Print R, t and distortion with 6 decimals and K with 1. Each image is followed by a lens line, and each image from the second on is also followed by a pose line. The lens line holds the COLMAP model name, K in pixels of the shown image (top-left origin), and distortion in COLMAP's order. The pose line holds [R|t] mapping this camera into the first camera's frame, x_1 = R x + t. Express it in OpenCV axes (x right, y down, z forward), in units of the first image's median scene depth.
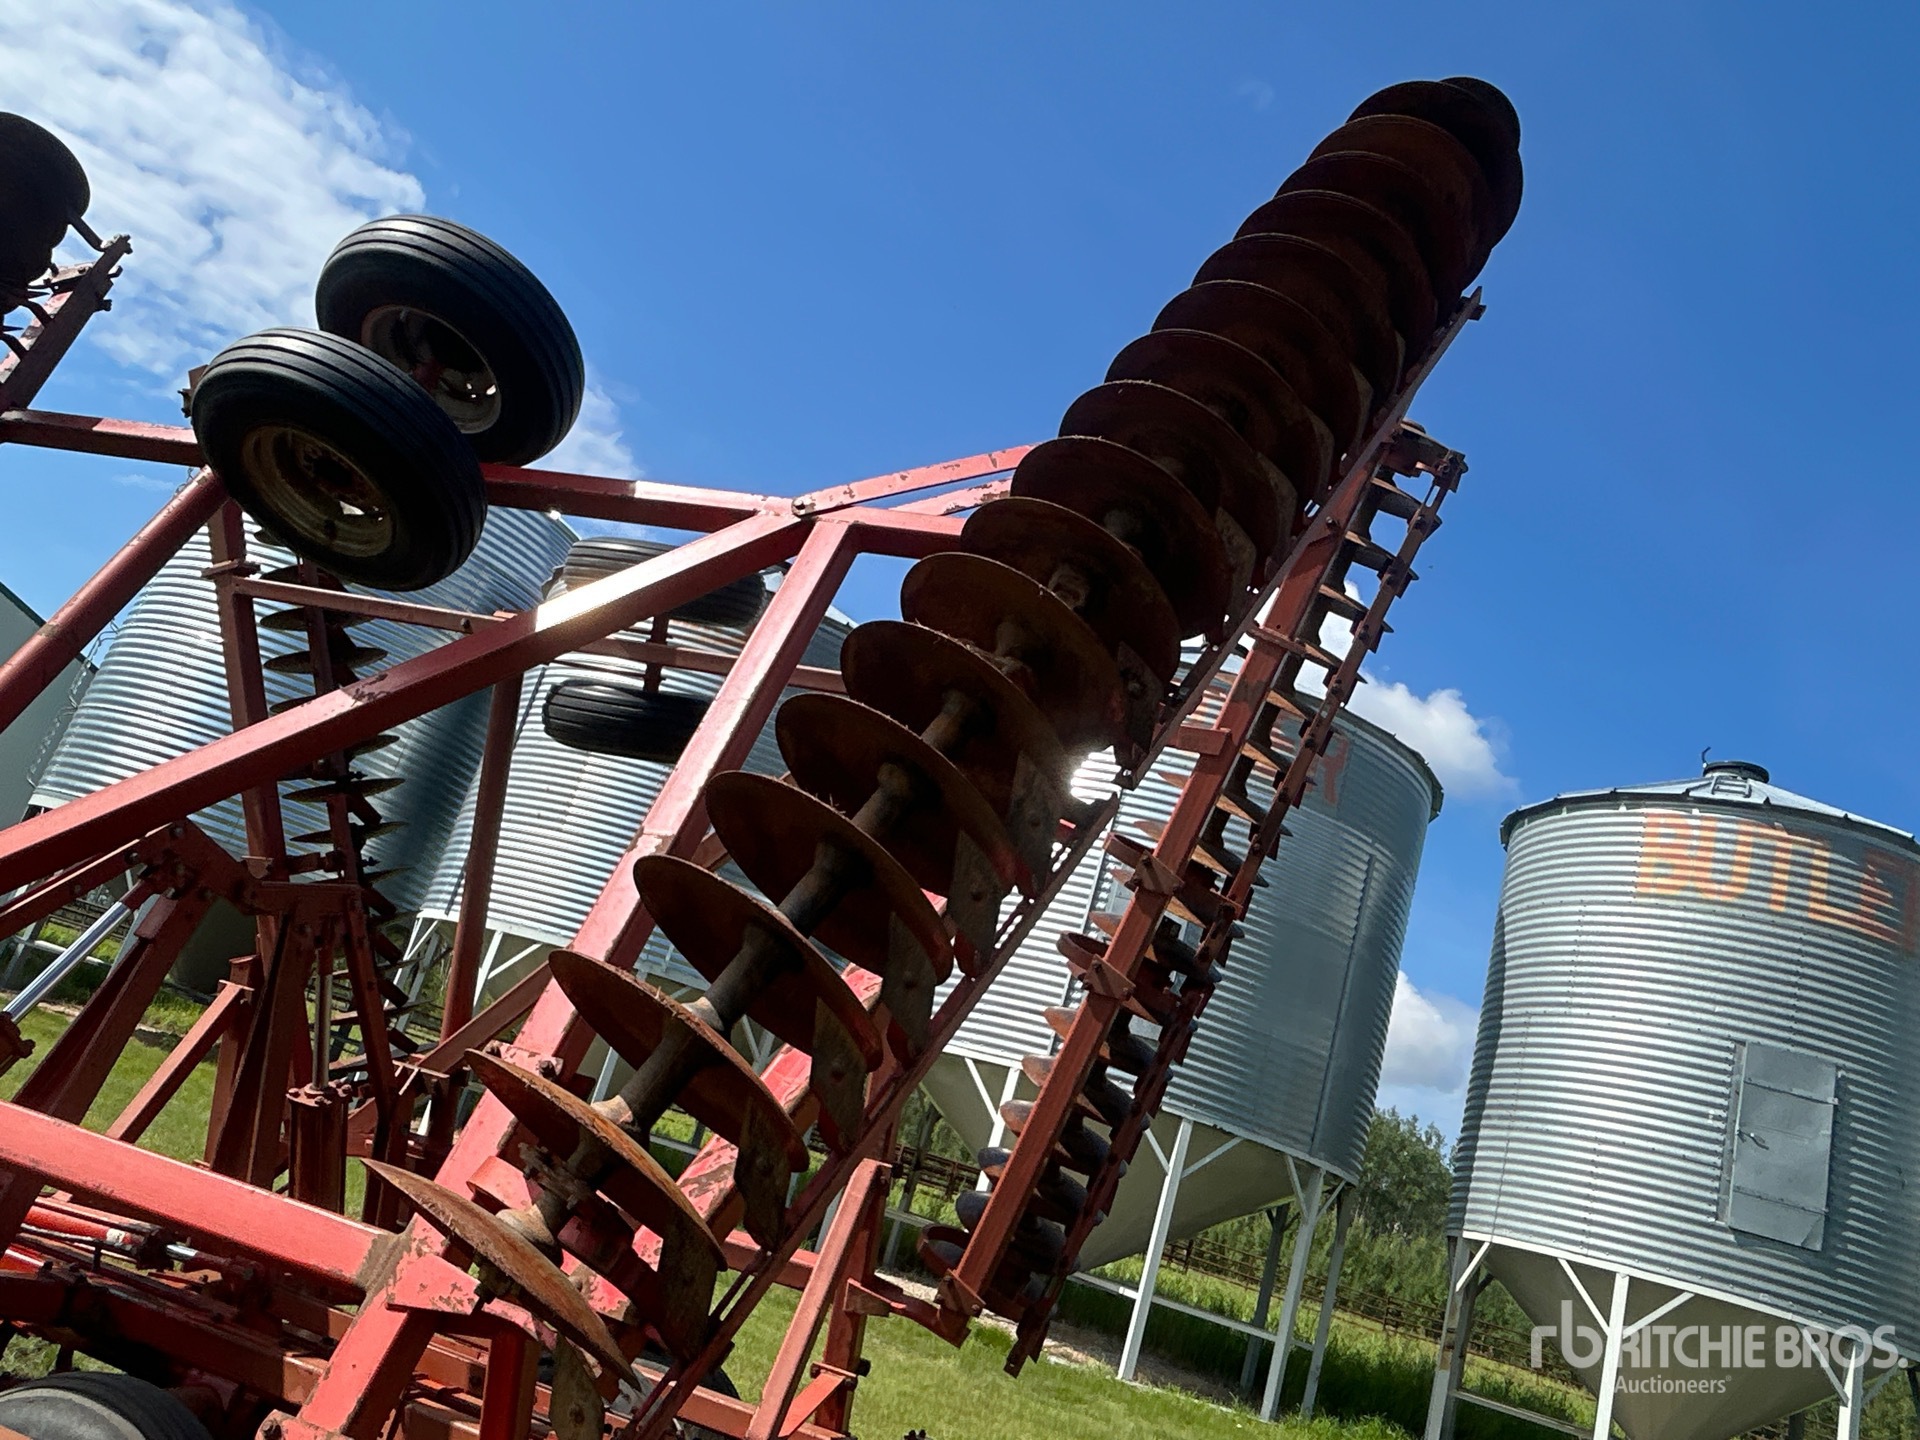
lens RADIAL K [[1394.0, 0, 960.0], [0, 1394.0, 720.0], [0, 0, 1]] dist [-0.003262, -0.002402]
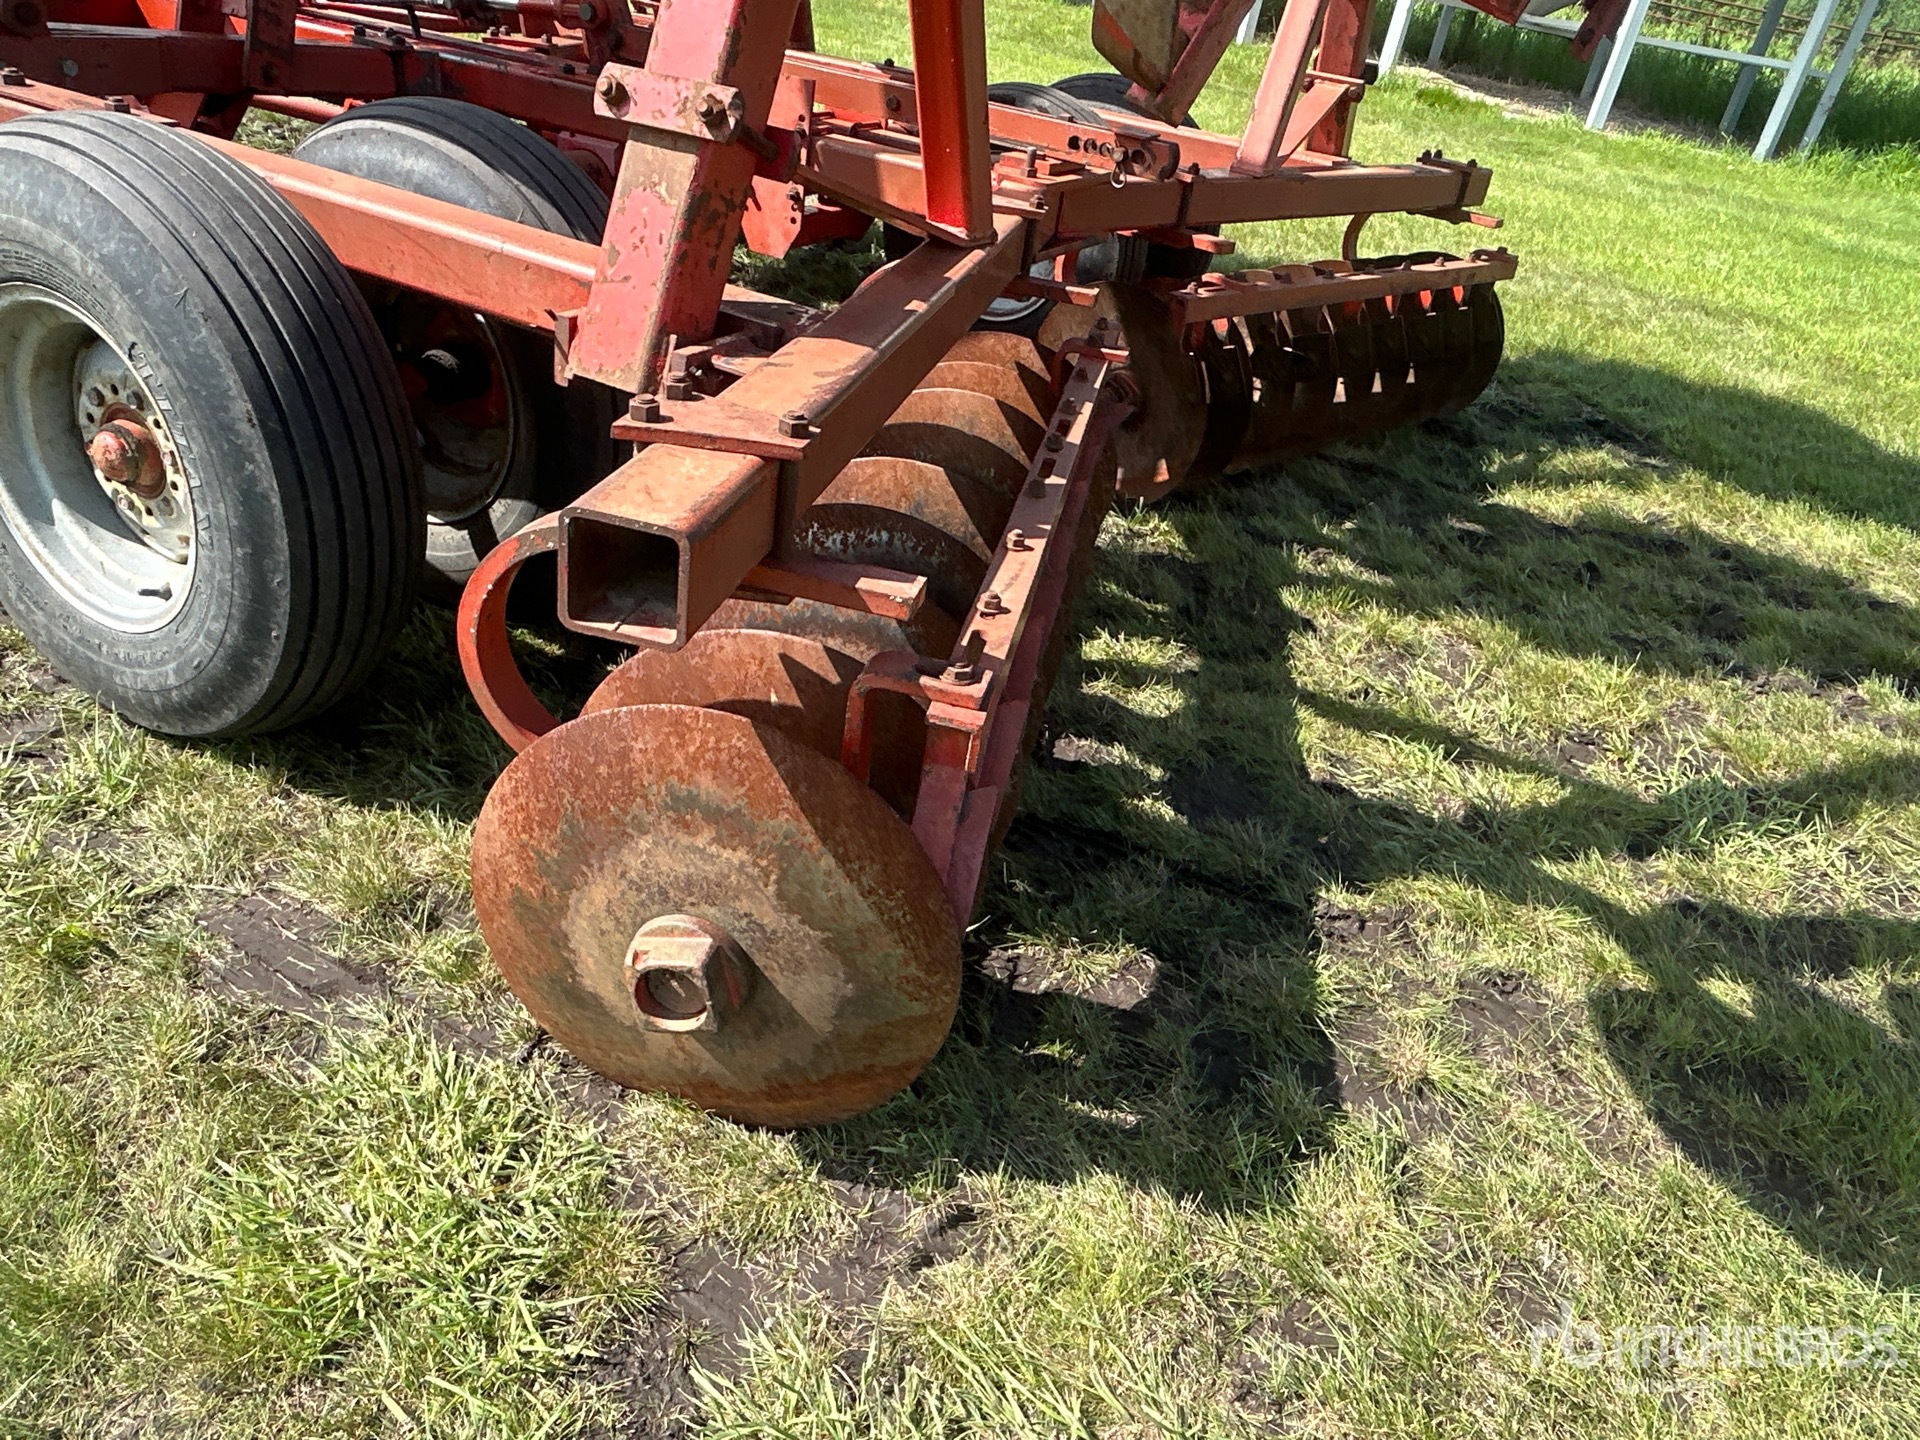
lens RADIAL K [[1394.0, 0, 960.0], [0, 1394.0, 720.0], [0, 0, 1]] dist [-0.003262, -0.002402]
pose [[0.964474, 0.007246, -0.264078, -0.098809], [0.184260, 0.697877, 0.692110, 0.171512], [0.189309, -0.716181, 0.671749, 0.227863]]
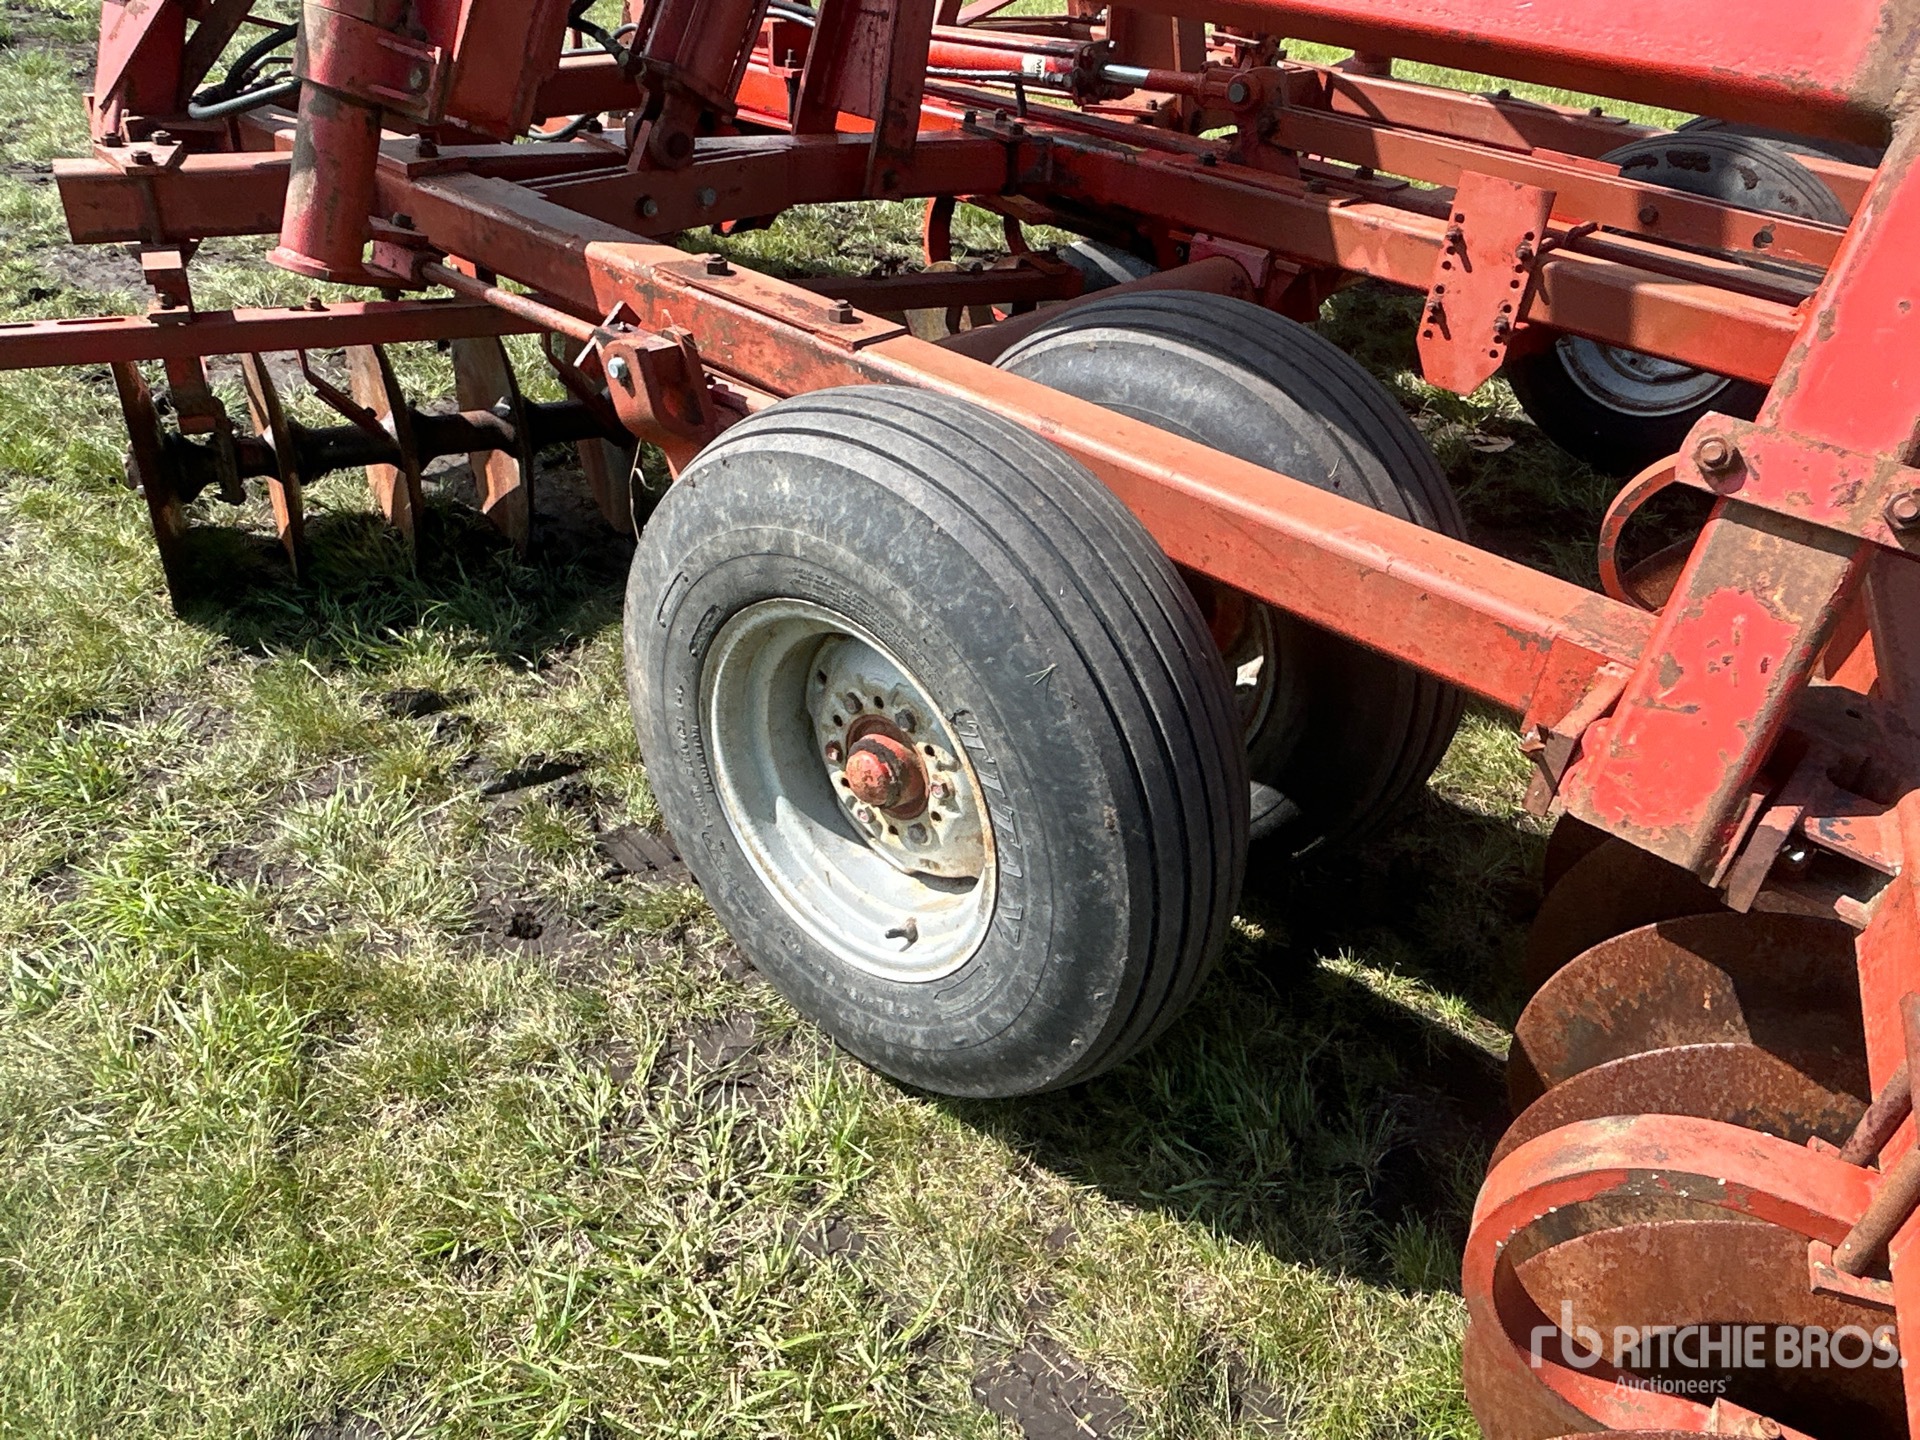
lens RADIAL K [[1394.0, 0, 960.0], [0, 1394.0, 720.0], [0, 0, 1]] dist [-0.003262, -0.002402]
pose [[0.875133, 0.084544, -0.476440, -0.278656], [0.296966, 0.683544, 0.666767, 0.116324], [0.382039, -0.724996, 0.573085, 0.340735]]
